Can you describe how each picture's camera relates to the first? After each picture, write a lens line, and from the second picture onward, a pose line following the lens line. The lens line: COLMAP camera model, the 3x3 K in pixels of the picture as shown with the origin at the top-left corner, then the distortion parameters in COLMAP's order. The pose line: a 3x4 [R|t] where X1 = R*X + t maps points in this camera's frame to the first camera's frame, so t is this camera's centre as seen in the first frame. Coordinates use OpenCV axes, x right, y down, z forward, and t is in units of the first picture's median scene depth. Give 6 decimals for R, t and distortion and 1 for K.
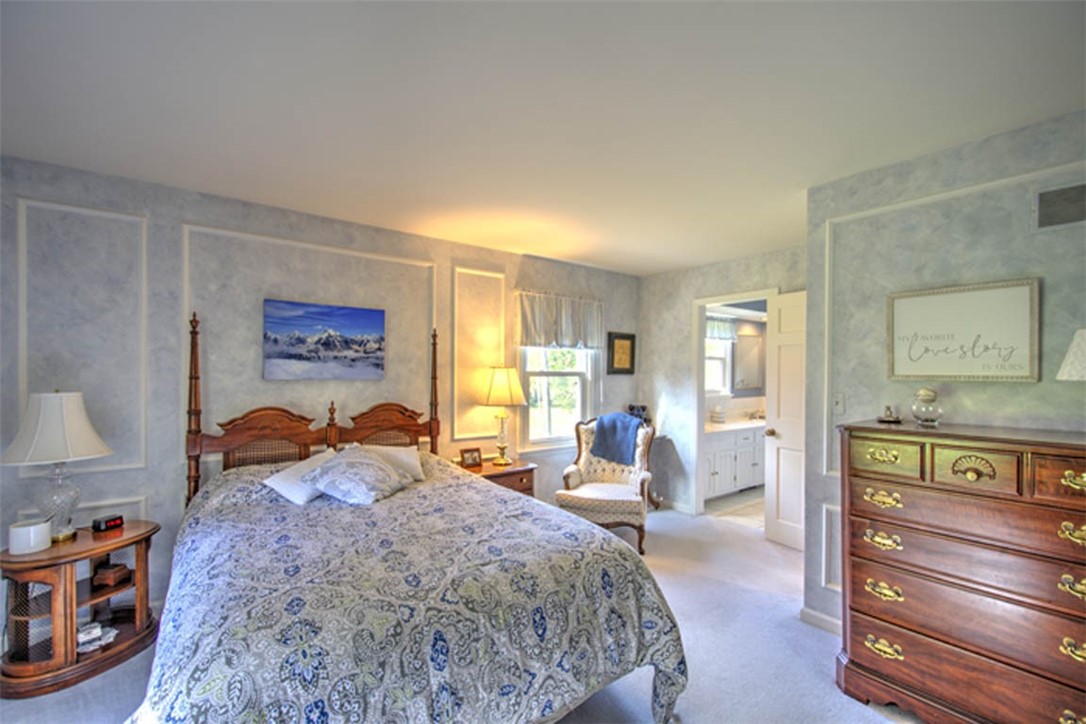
lens RADIAL K [[466.1, 0, 541.8], [0, 466.1, 371.7], [0, 0, 1]] dist [0.000466, 0.000024]
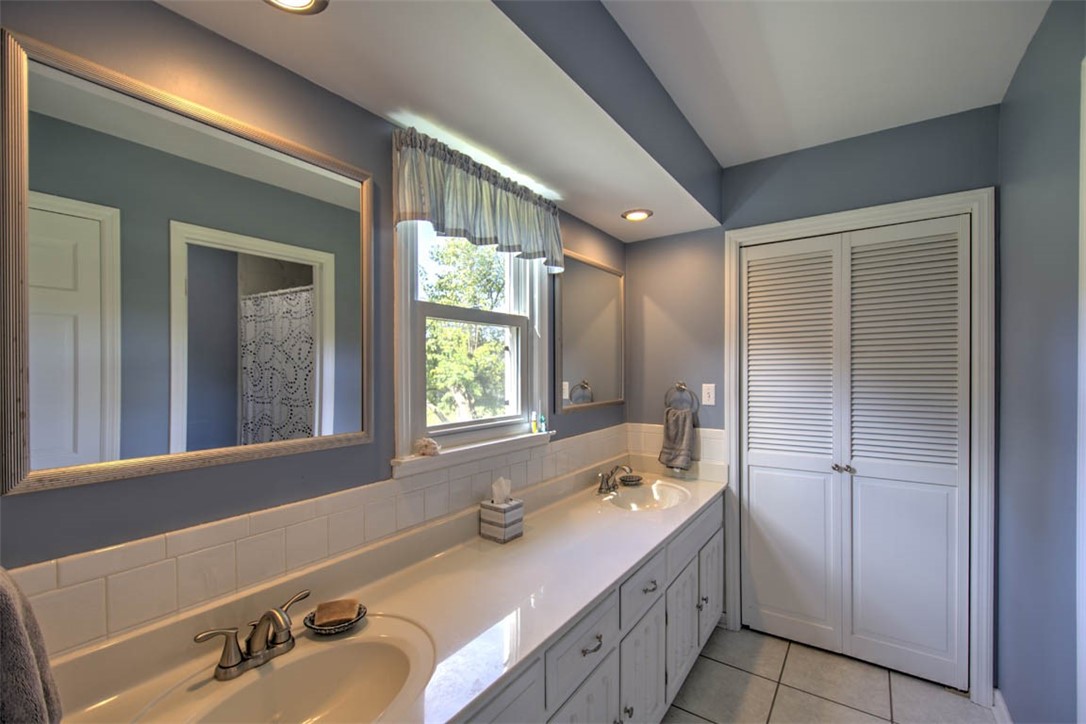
lens RADIAL K [[466.1, 0, 542.4], [0, 466.1, 364.3], [0, 0, 1]] dist [0.000466, 0.000024]
pose [[0.951817, -0.008455, 0.306550, 0.300253], [0.007915, 0.999964, 0.003006, -0.000691], [-0.306564, -0.000434, 0.951850, 0.683211]]
